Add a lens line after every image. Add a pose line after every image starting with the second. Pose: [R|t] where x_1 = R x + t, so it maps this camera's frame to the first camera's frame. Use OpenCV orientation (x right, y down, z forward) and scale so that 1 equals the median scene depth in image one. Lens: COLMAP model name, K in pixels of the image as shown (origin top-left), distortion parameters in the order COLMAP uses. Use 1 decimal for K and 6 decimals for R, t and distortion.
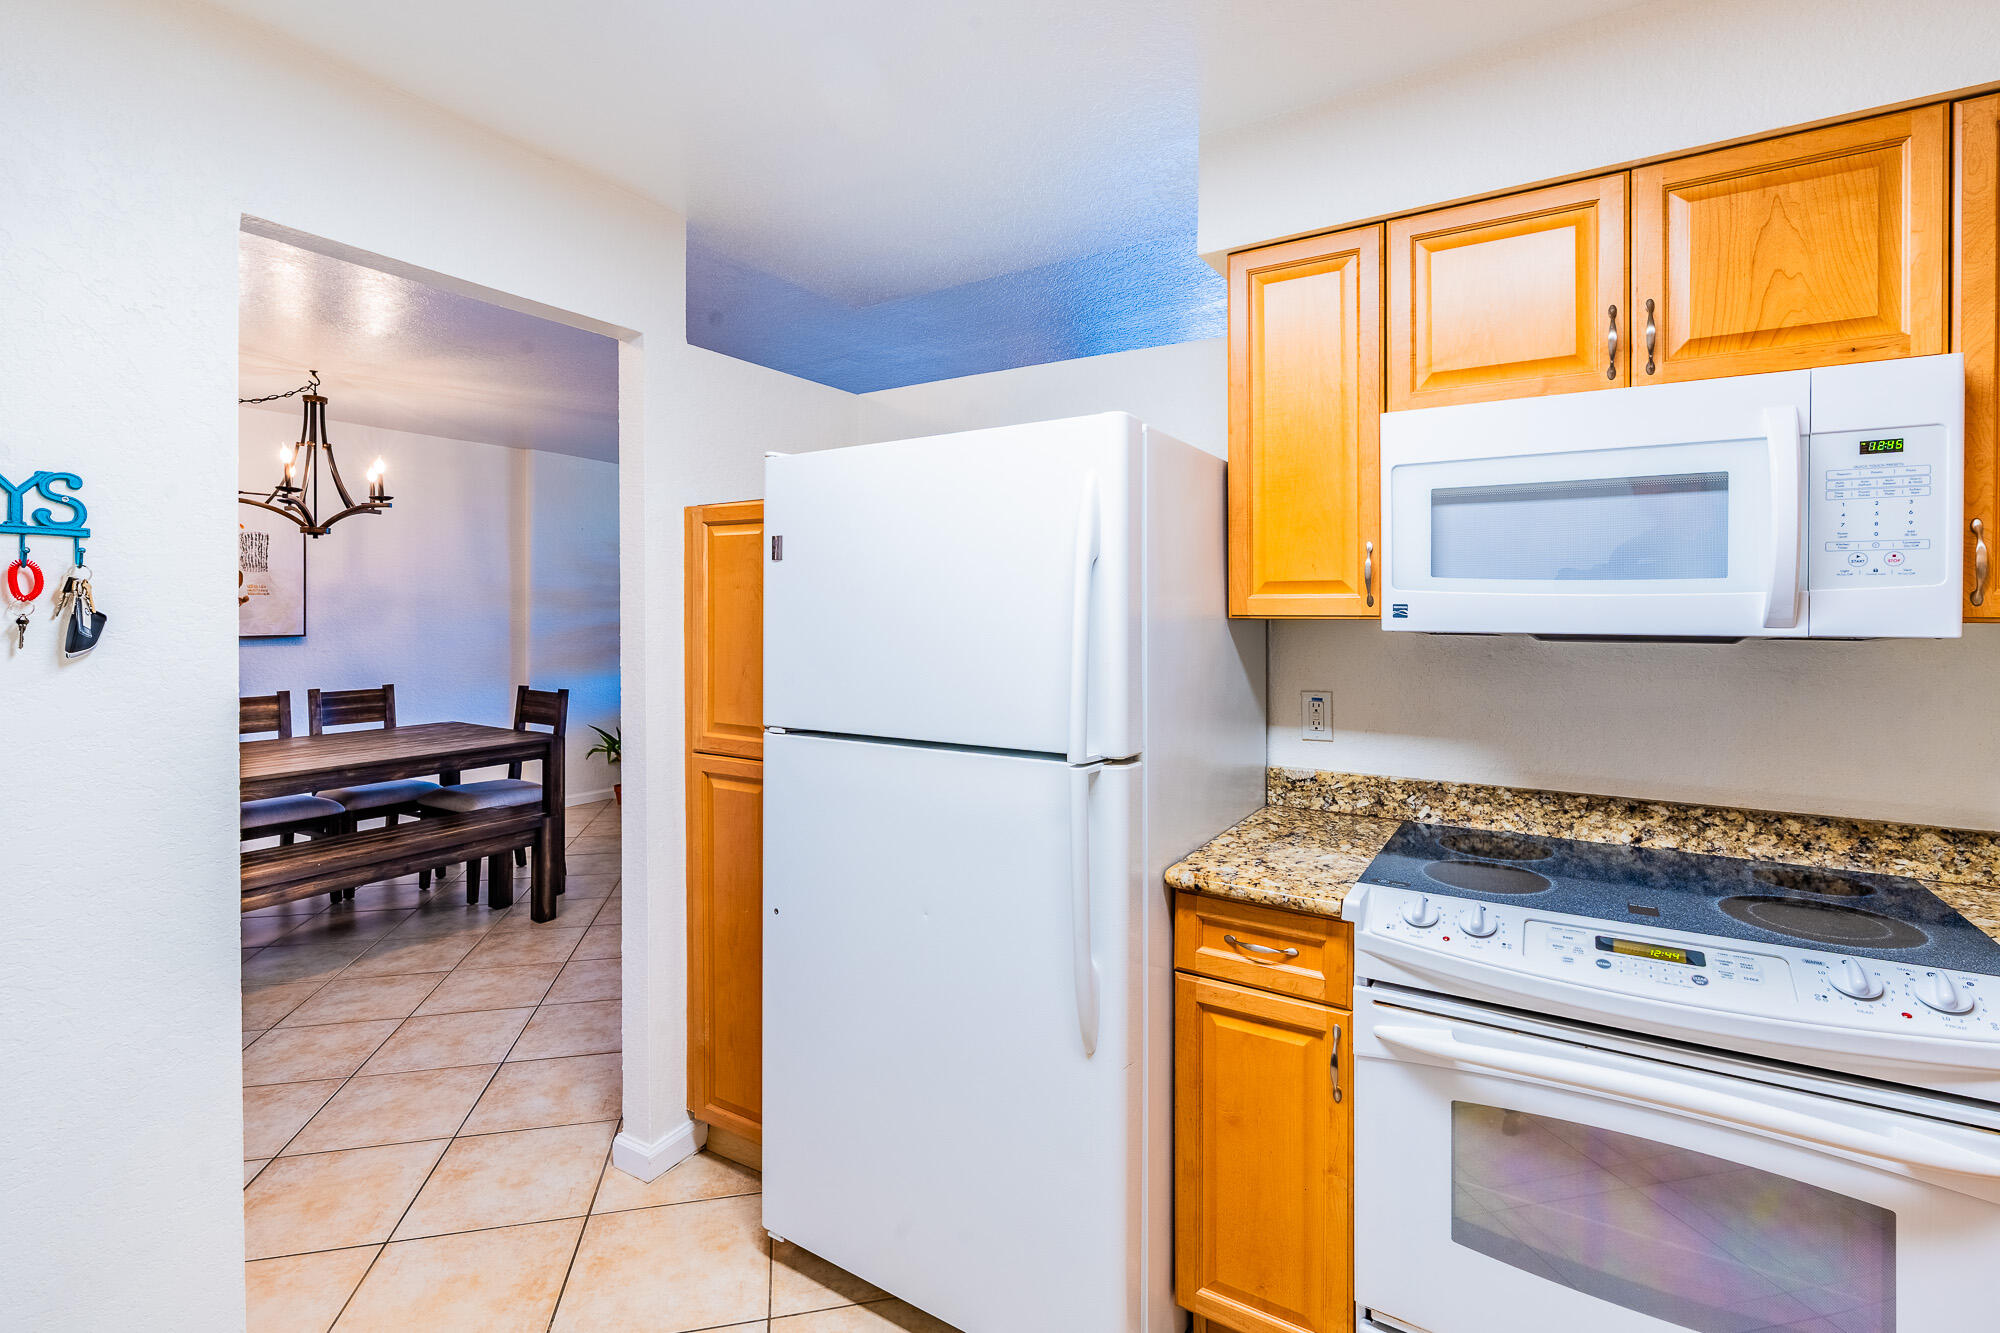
lens RADIAL K [[898.7, 0, 1049.6], [0, 898.7, 612.7], [0, 0, 1]] dist [-0.009770, 0.003220]
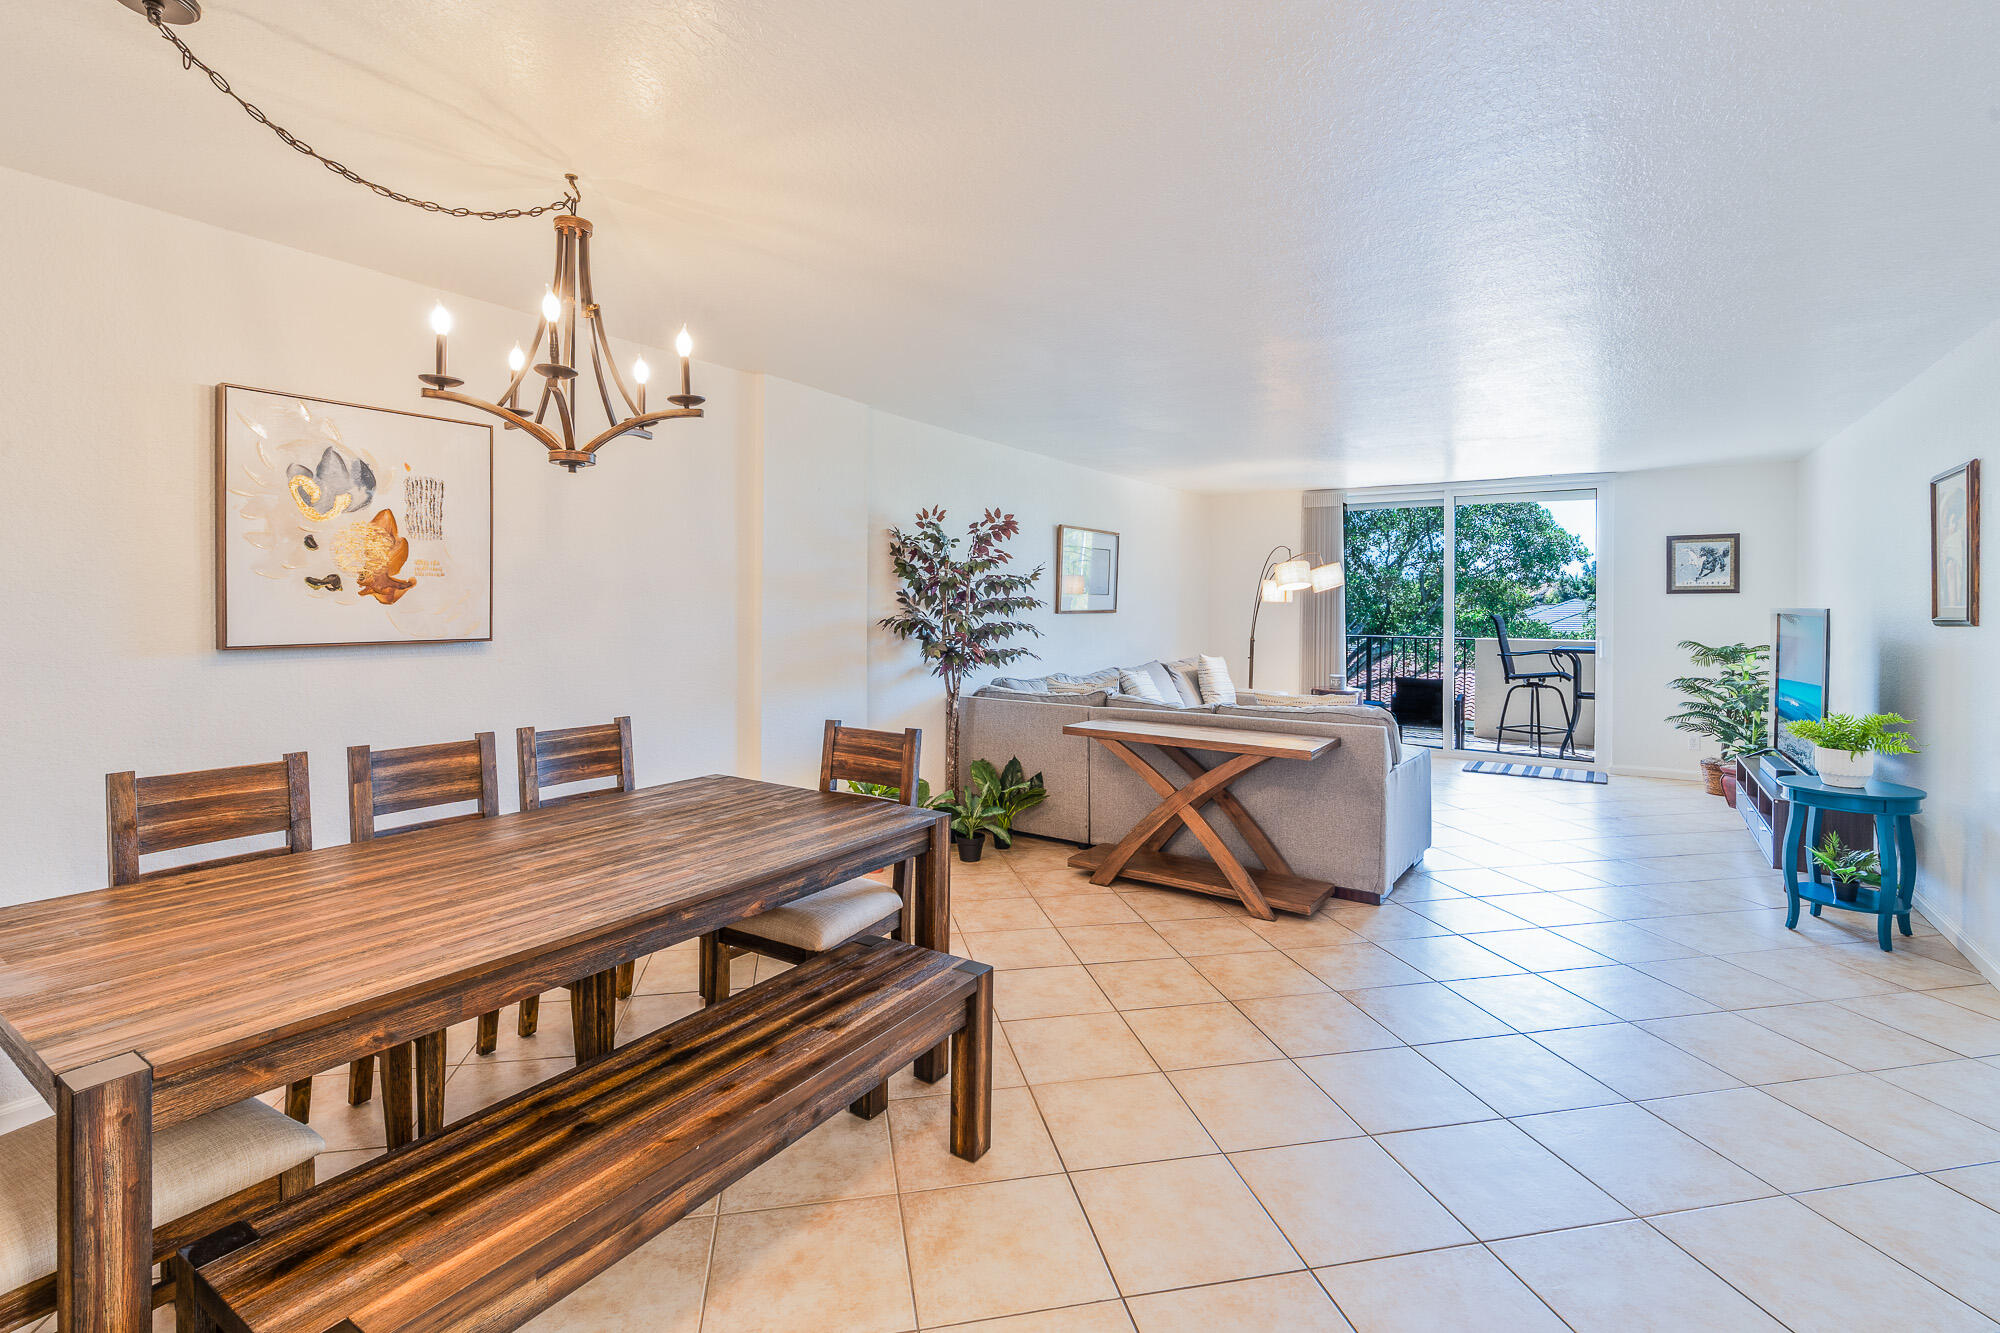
lens RADIAL K [[898.7, 0, 989.4], [0, 898.7, 610.4], [0, 0, 1]] dist [-0.009770, 0.003220]
pose [[0.998651, 0.000747, -0.051916, -0.943516], [-0.000483, 0.999987, 0.005100, 0.001843], [0.051919, -0.005068, 0.998638, 0.797239]]
